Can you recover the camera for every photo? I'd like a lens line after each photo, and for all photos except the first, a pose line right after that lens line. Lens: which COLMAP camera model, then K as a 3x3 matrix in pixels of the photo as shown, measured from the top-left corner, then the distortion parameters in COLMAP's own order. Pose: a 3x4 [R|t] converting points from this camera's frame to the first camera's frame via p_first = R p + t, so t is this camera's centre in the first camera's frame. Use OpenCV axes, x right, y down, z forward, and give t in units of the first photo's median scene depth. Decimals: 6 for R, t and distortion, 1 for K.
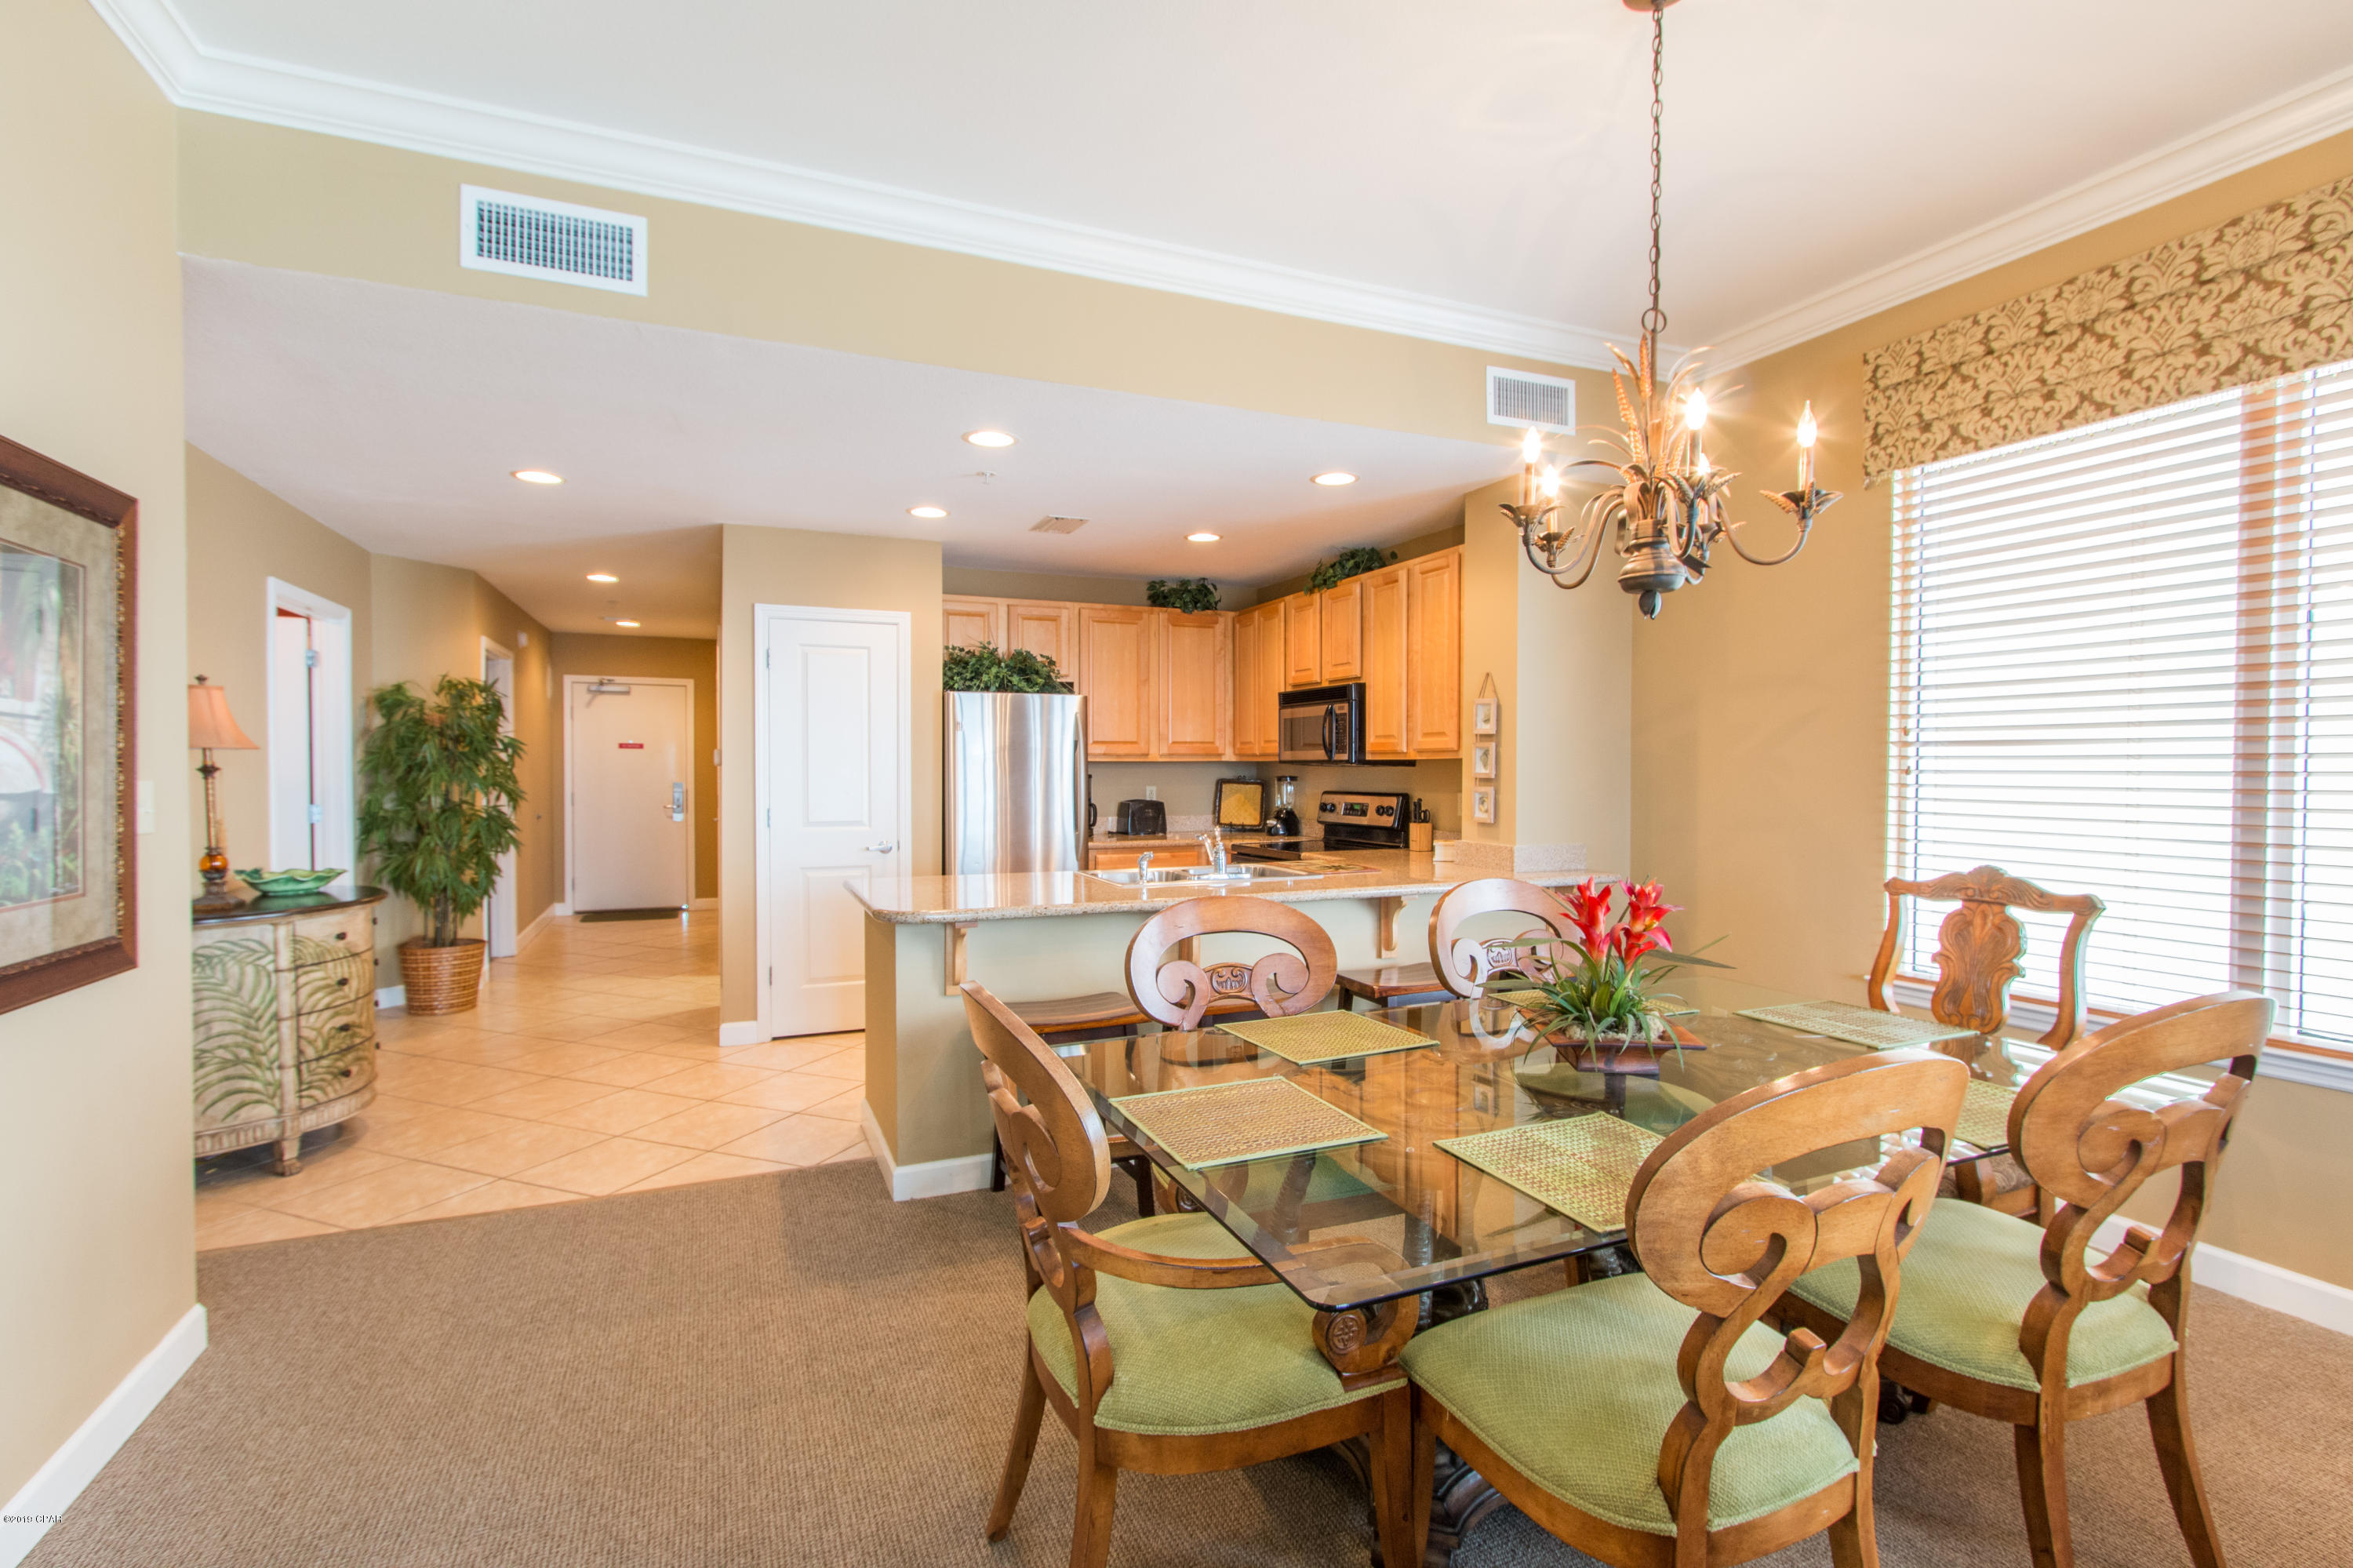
lens RADIAL K [[1037.4, 0, 1164.3], [0, 1037.4, 801.3], [0, 0, 1]] dist [-0.007952, 0.001797]
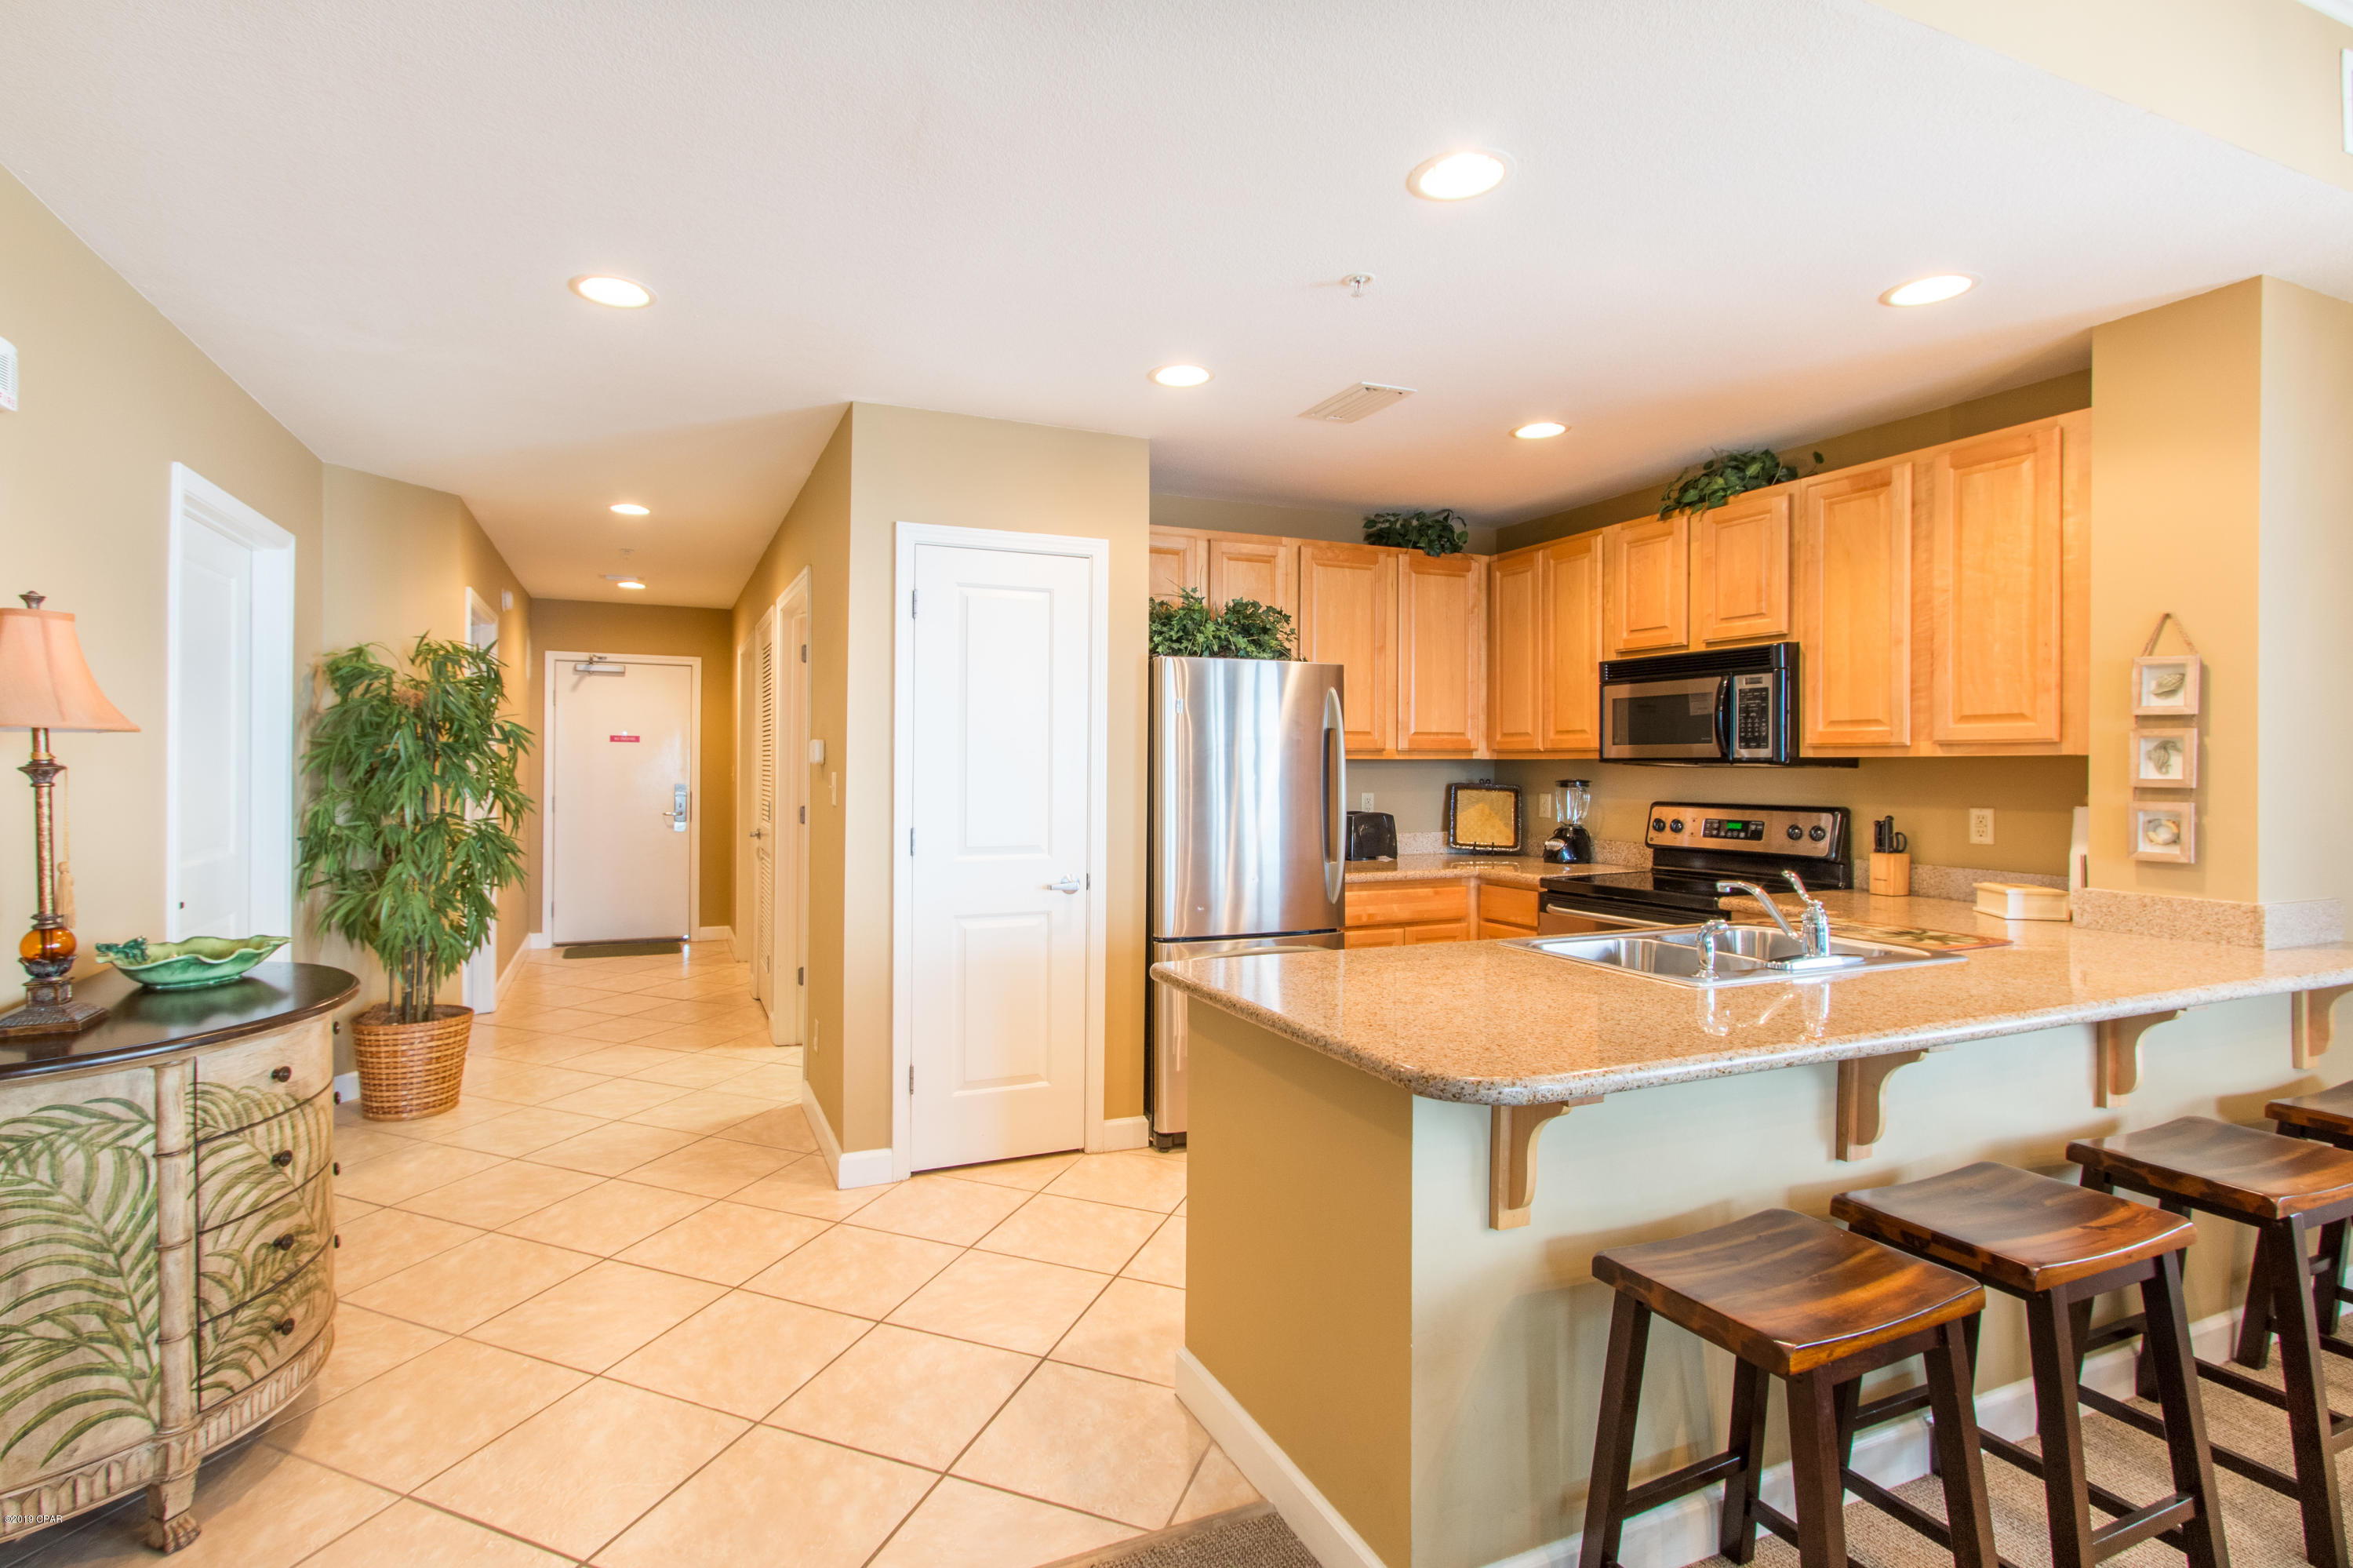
lens RADIAL K [[1075.1, 0, 1093.5], [0, 1075.1, 773.7], [0, 0, 1]] dist [0.003583, -0.002176]
pose [[0.999886, 0.002517, -0.014857, -0.249371], [-0.002898, 0.999666, -0.025680, -0.010450], [0.014787, 0.025720, 0.999560, 0.300429]]
